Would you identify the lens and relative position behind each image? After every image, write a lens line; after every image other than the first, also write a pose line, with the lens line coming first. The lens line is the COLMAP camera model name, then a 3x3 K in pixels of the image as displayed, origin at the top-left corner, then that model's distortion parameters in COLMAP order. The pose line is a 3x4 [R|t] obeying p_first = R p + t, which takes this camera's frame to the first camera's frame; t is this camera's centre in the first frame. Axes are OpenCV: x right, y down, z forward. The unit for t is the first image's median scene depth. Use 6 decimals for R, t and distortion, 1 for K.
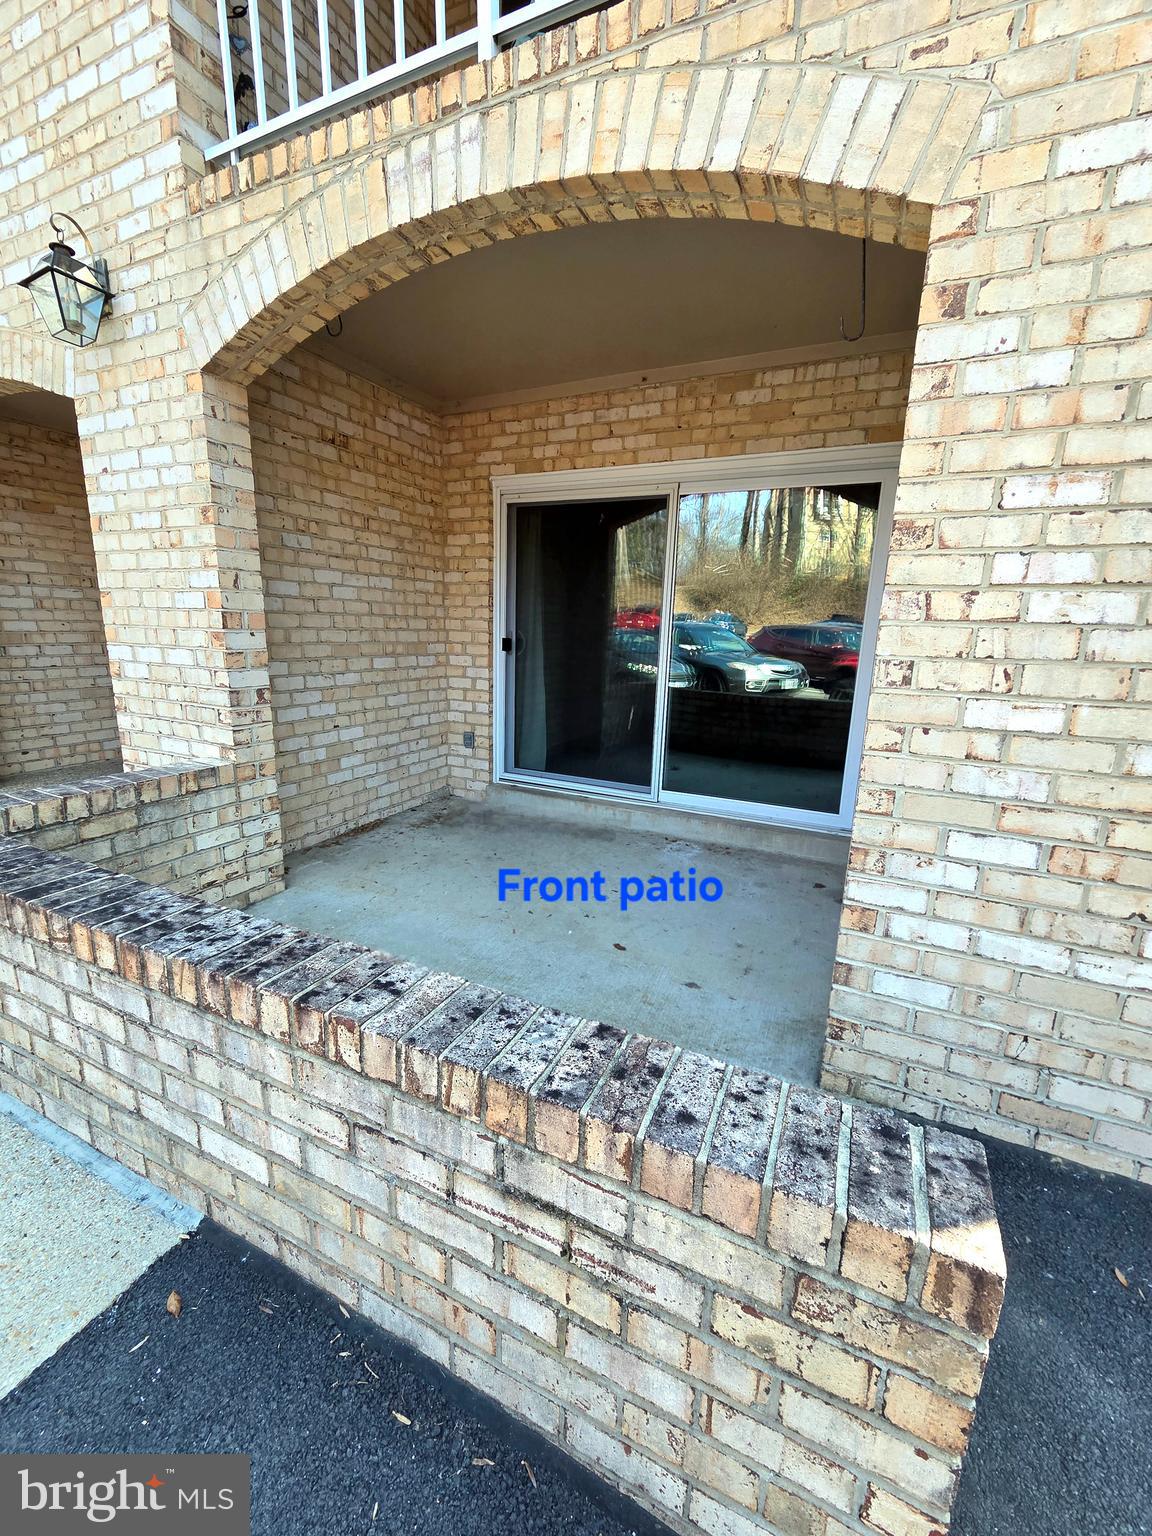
lens RADIAL K [[630.7, 0, 576.0], [0, 630.7, 768.0], [0, 0, 1]] dist [-0.000496, -0.000197]
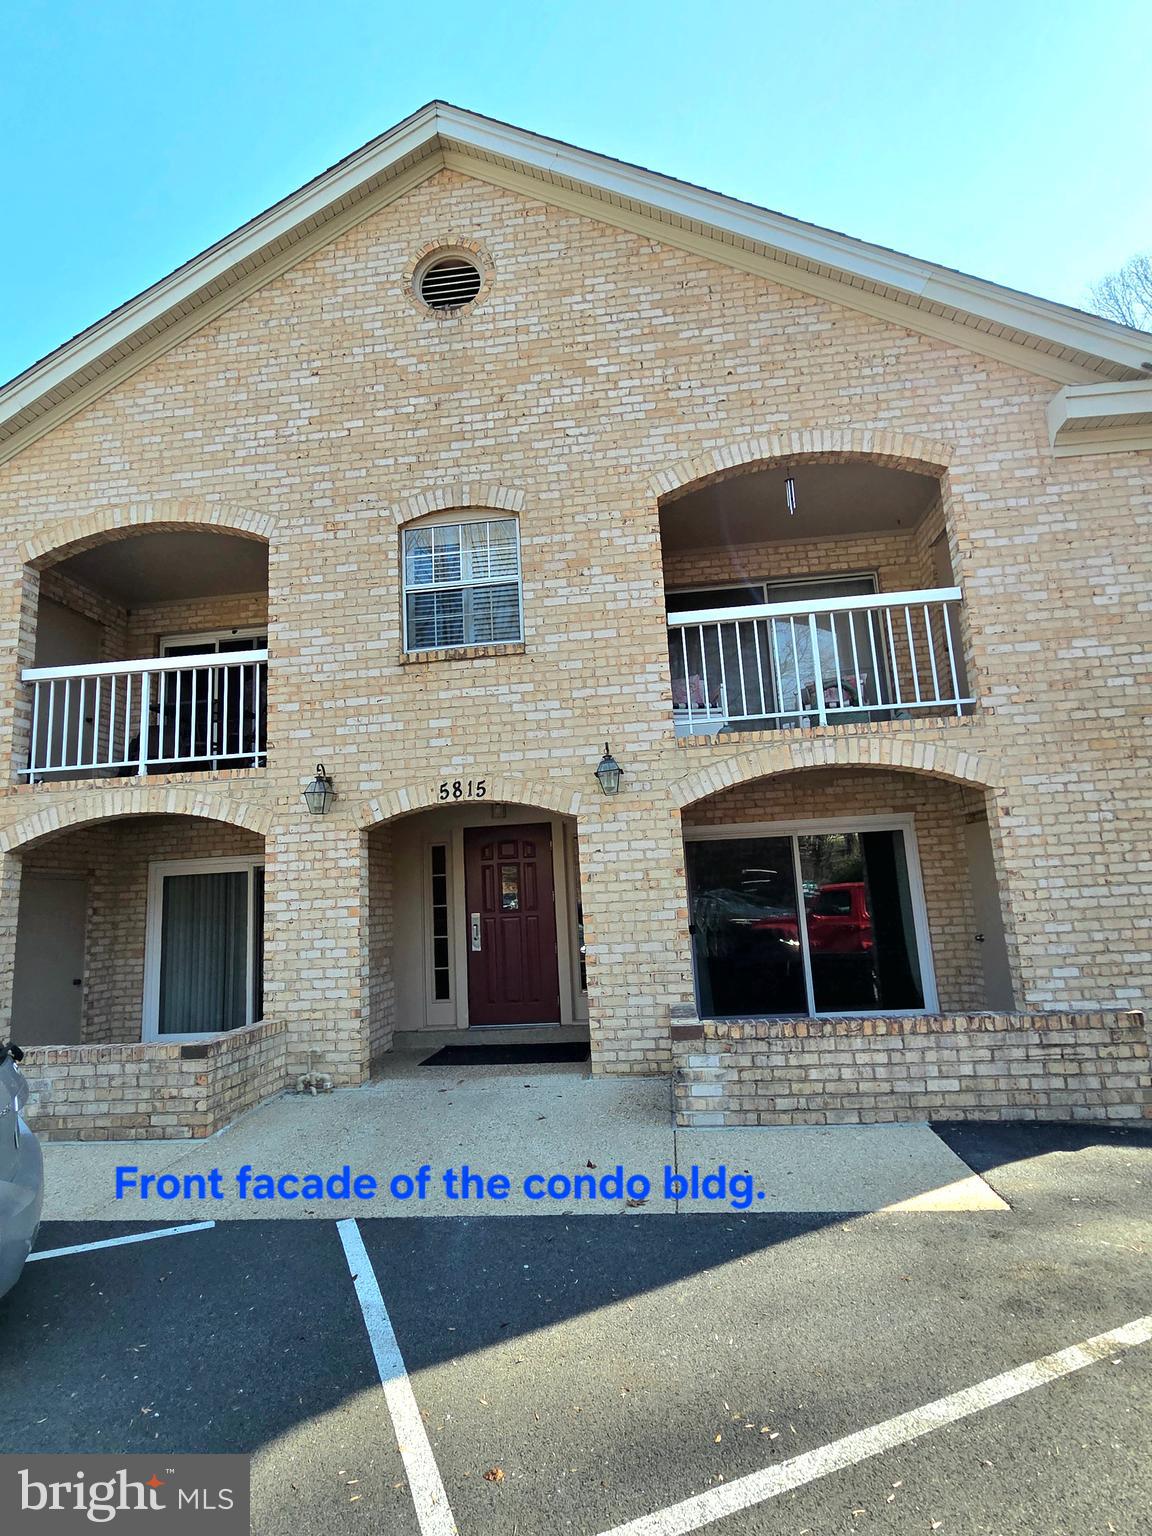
lens RADIAL K [[771.5, 0, 576.0], [0, 771.5, 768.0], [0, 0, 1]] dist [-0.004513, -0.000398]
pose [[0.942303, -0.018054, 0.334273, -2.984688], [0.147290, 0.919058, -0.365566, 0.250231], [-0.300617, 0.393709, 0.868690, -2.036668]]
